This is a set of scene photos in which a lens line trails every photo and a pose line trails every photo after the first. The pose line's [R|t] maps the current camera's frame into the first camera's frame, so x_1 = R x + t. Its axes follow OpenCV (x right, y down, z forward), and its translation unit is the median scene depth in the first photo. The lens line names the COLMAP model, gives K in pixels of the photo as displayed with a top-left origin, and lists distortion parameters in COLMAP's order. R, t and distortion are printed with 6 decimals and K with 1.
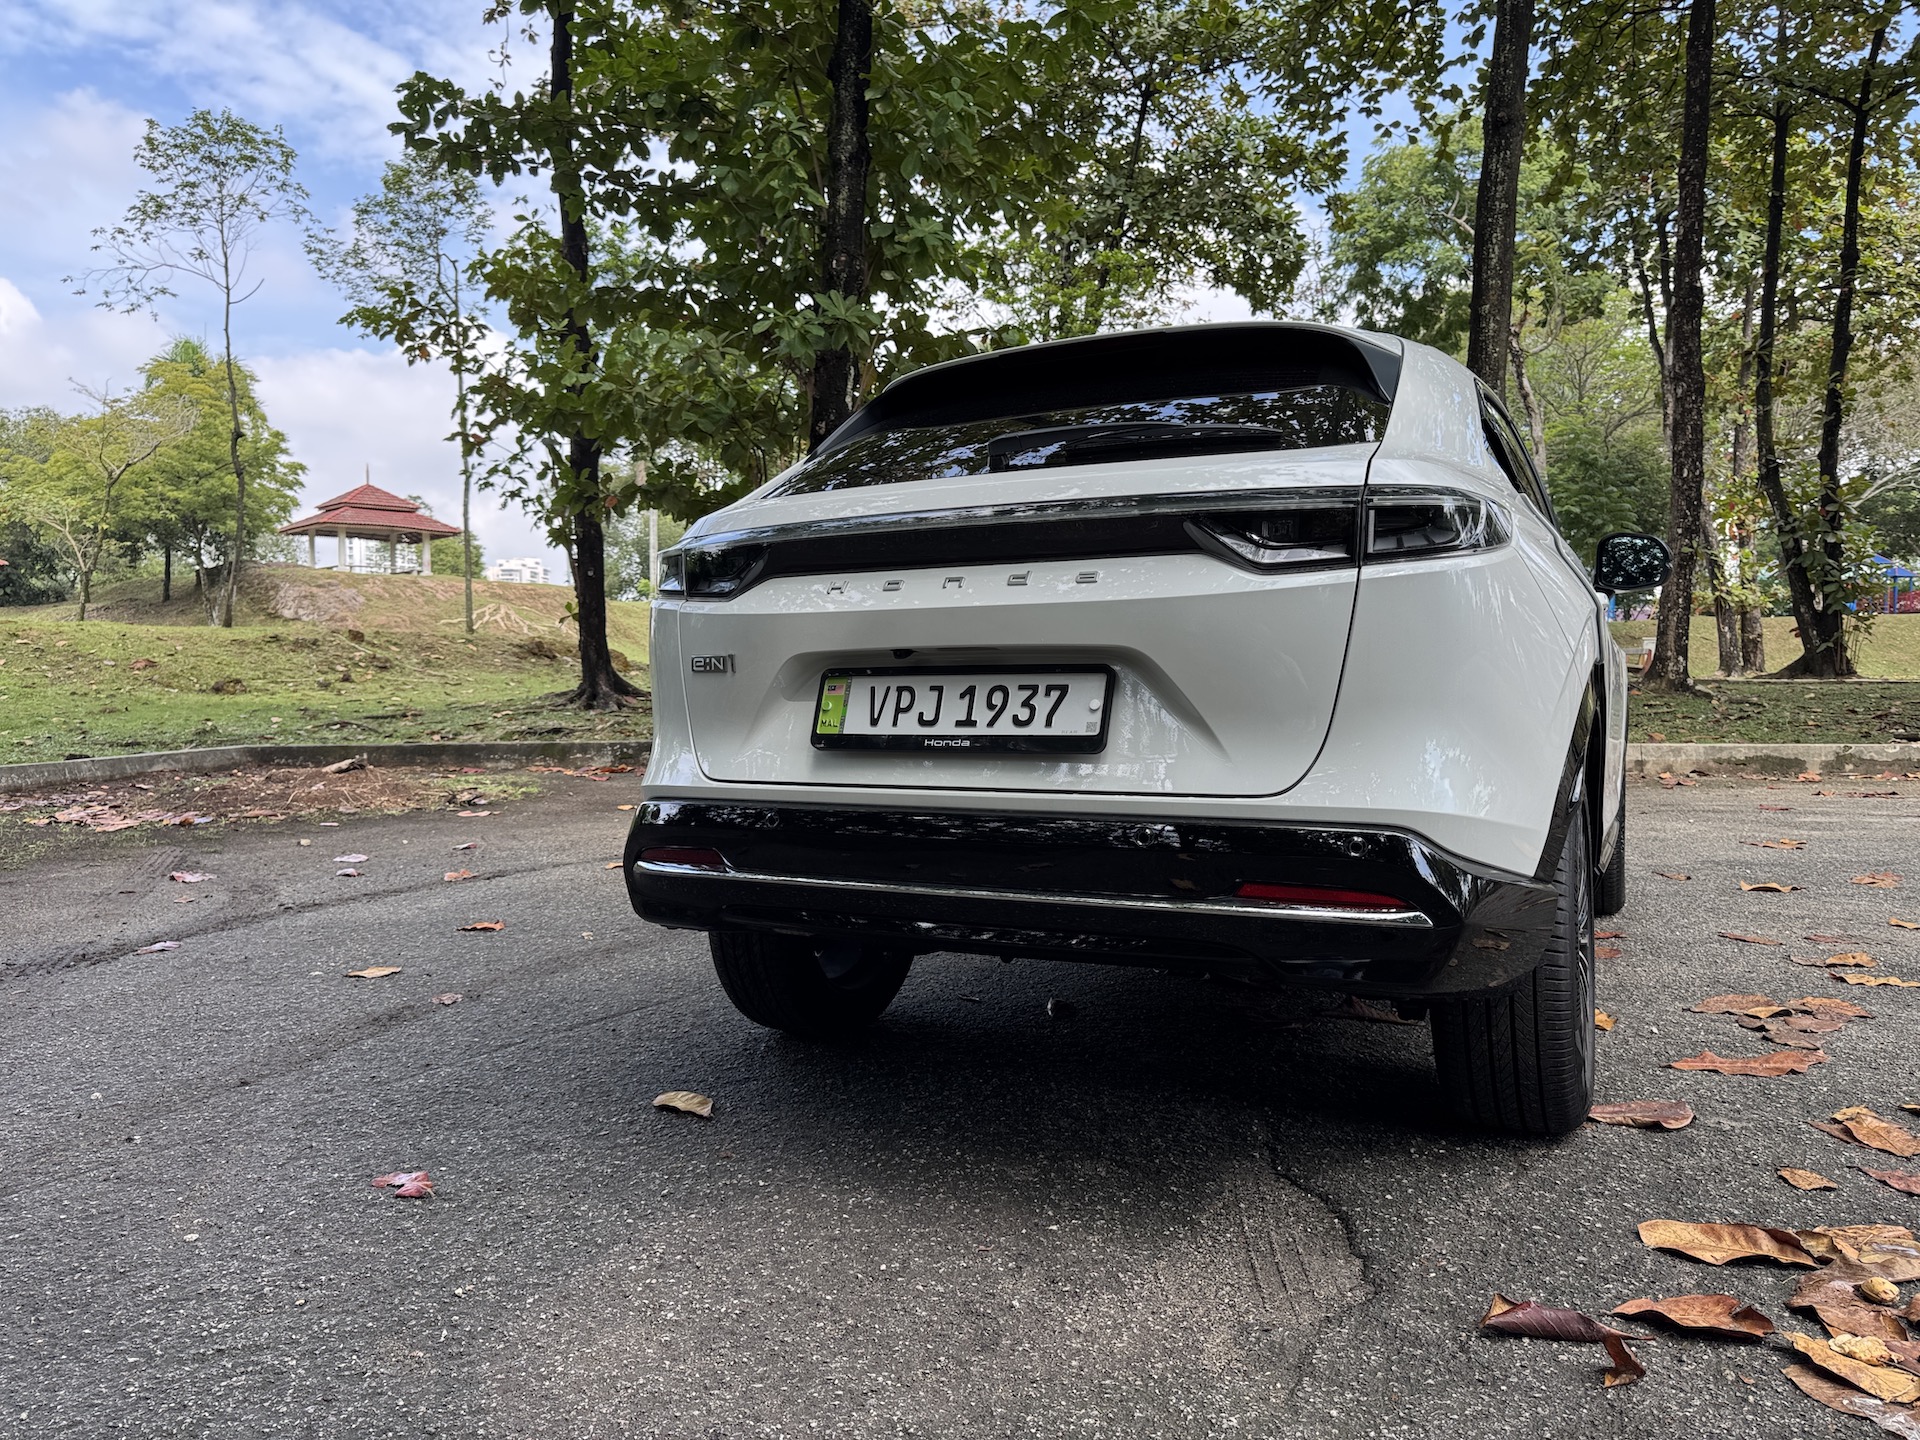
lens RADIAL K [[1372.0, 0, 960.0], [0, 1372.0, 720.0], [0, 0, 1]] dist [0.004406, 0.004329]
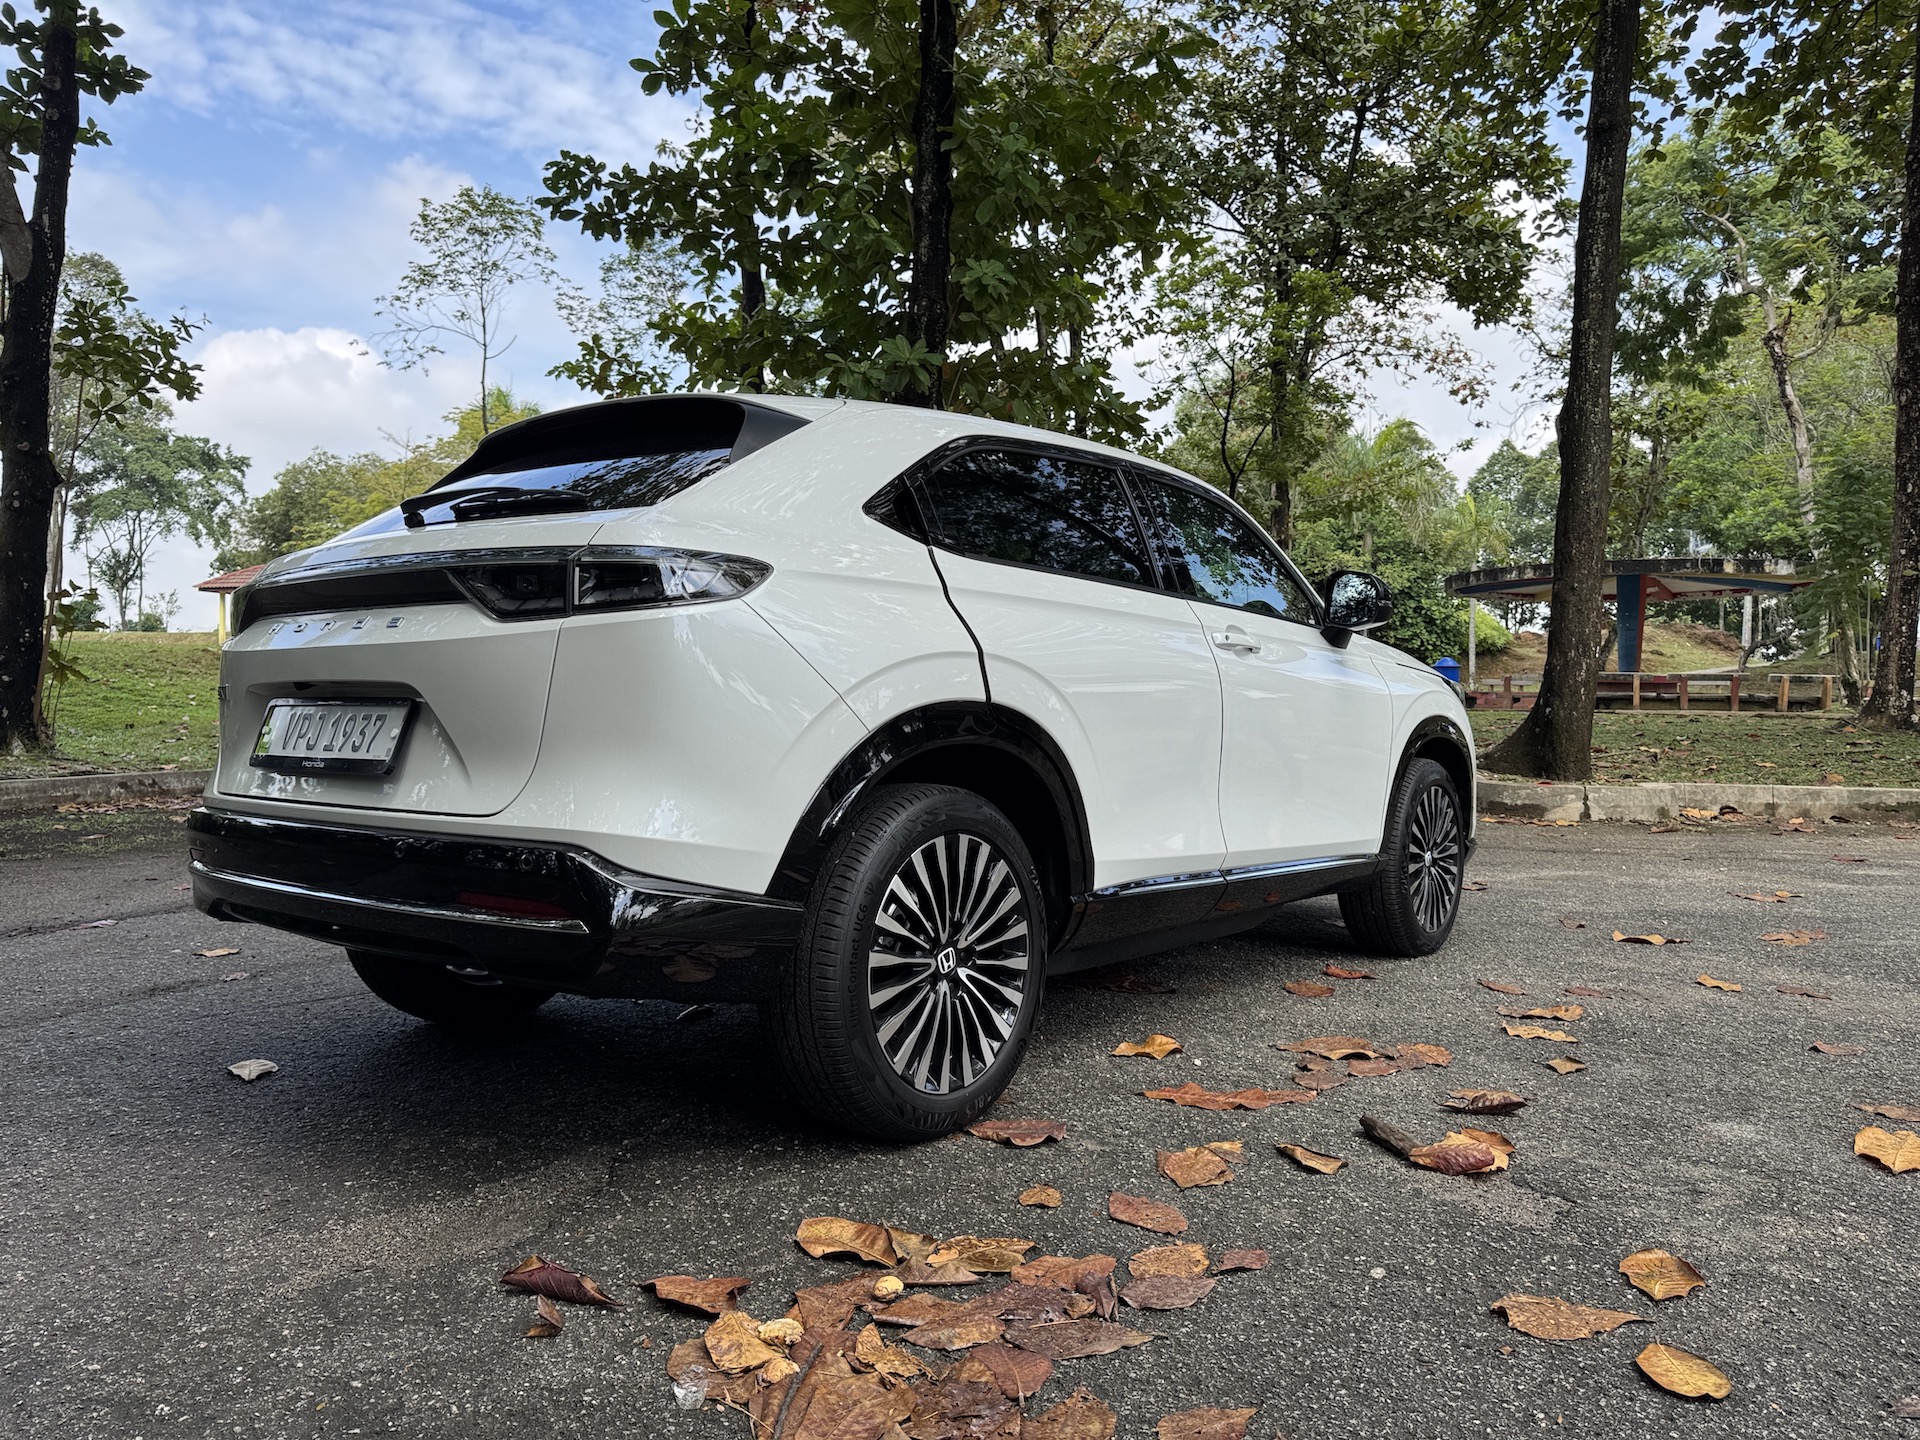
lens RADIAL K [[1363.1, 0, 968.8], [0, 1363.1, 710.0], [0, 0, 1]] dist [0.051338, -0.065201]
pose [[0.980812, 0.013400, -0.194493, 0.082612], [-0.018162, 0.999577, -0.022720, -0.001413], [0.194107, 0.025816, 0.980641, -0.005184]]
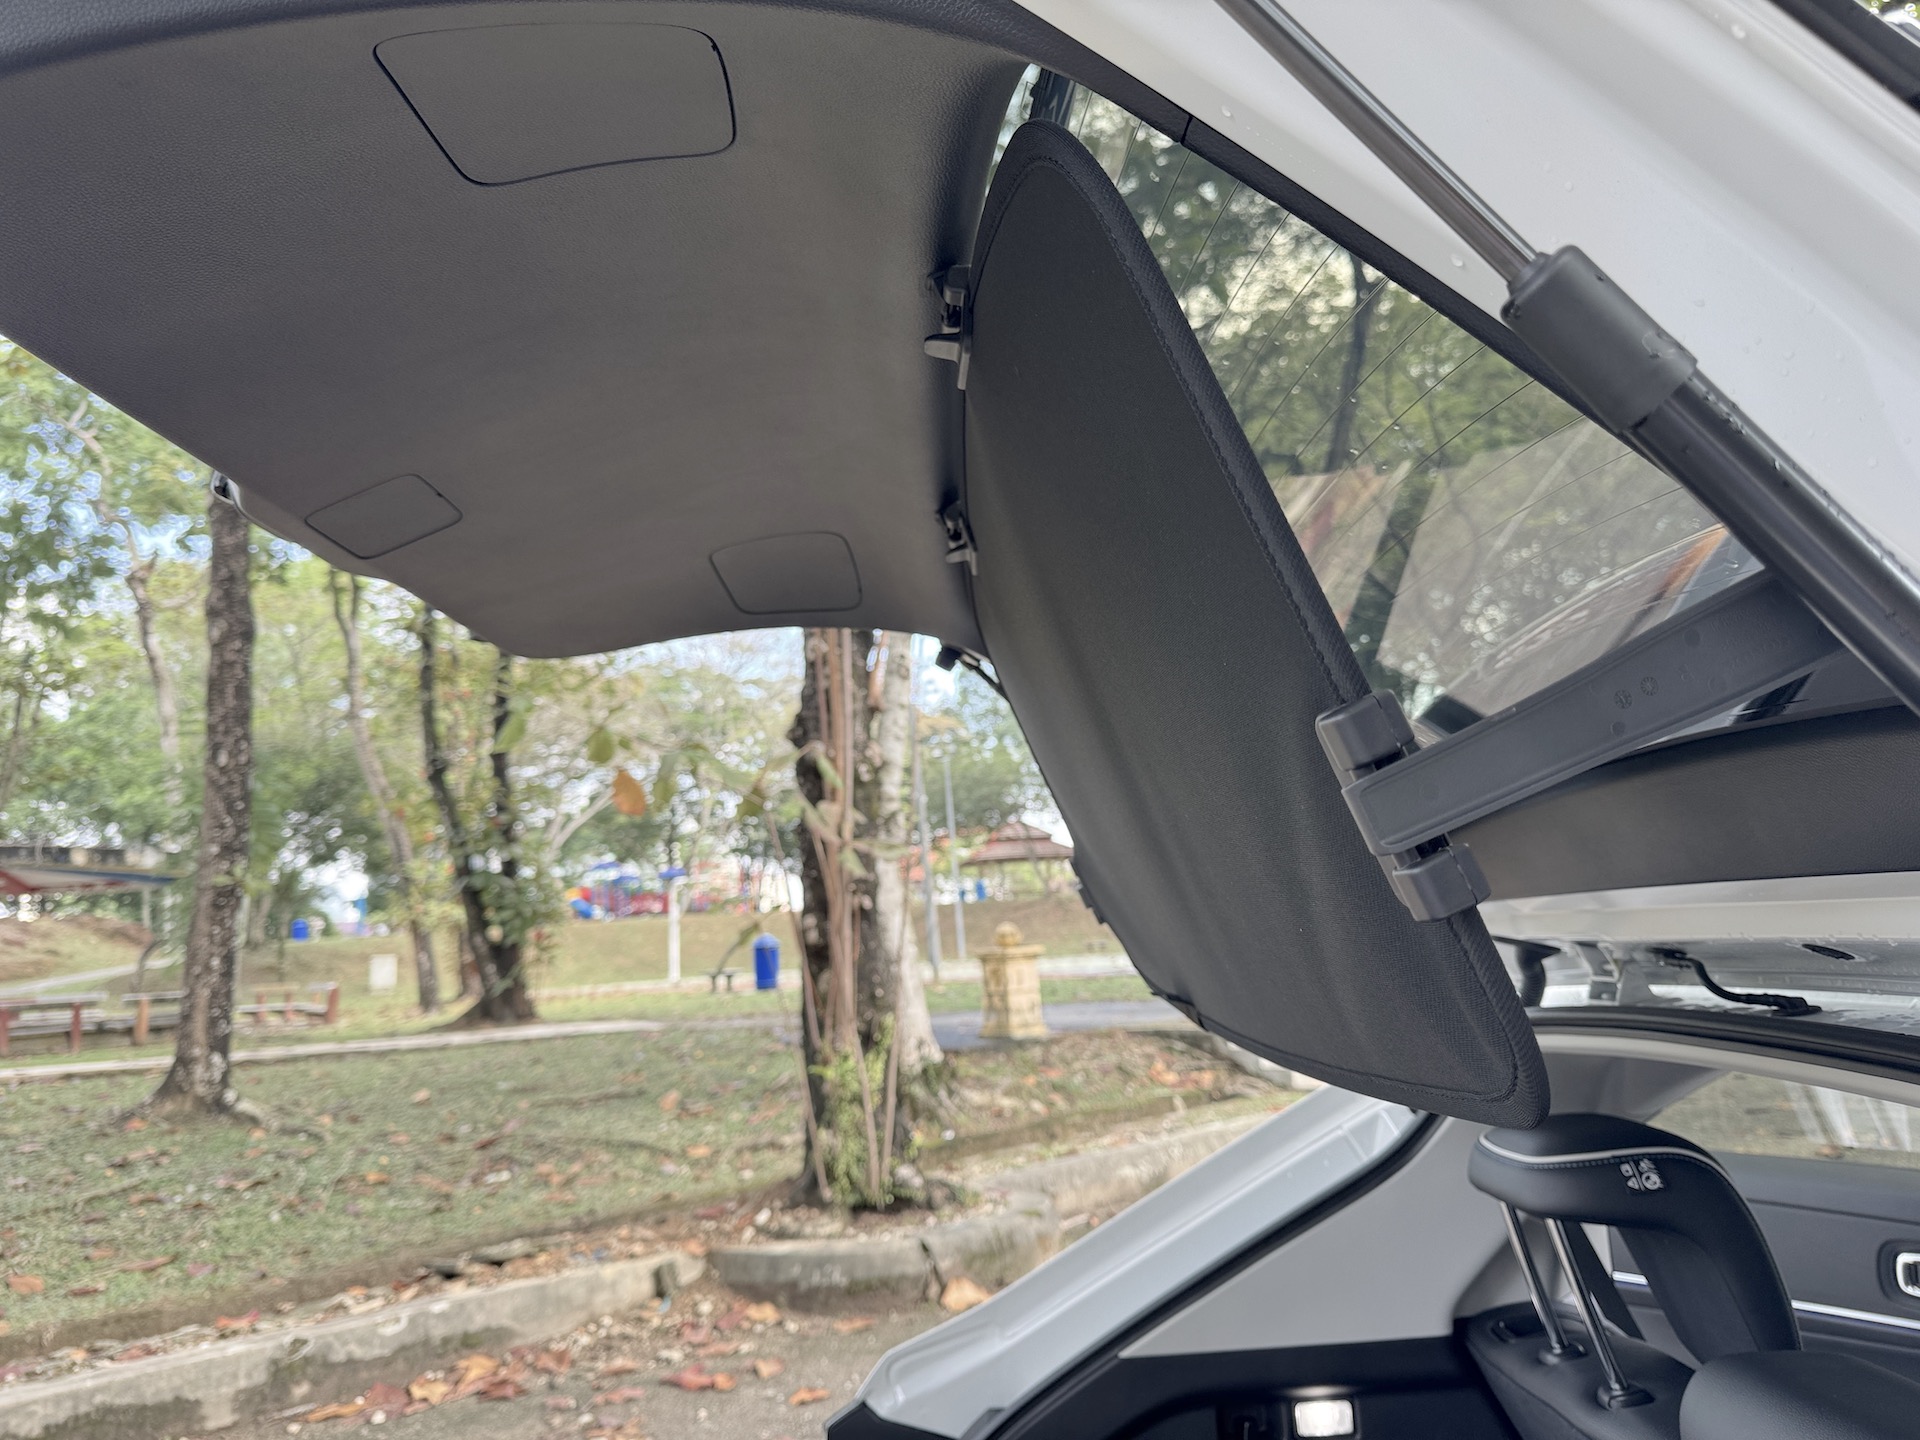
lens RADIAL K [[1391.1, 0, 958.3], [0, 1391.1, 747.4], [0, 0, 1]] dist [0.051794, -0.130147]
pose [[0.684006, 0.060195, 0.726989, 0.246926], [0.083317, 0.983621, -0.159835, -0.045677], [-0.724703, 0.169898, 0.667788, 0.275313]]
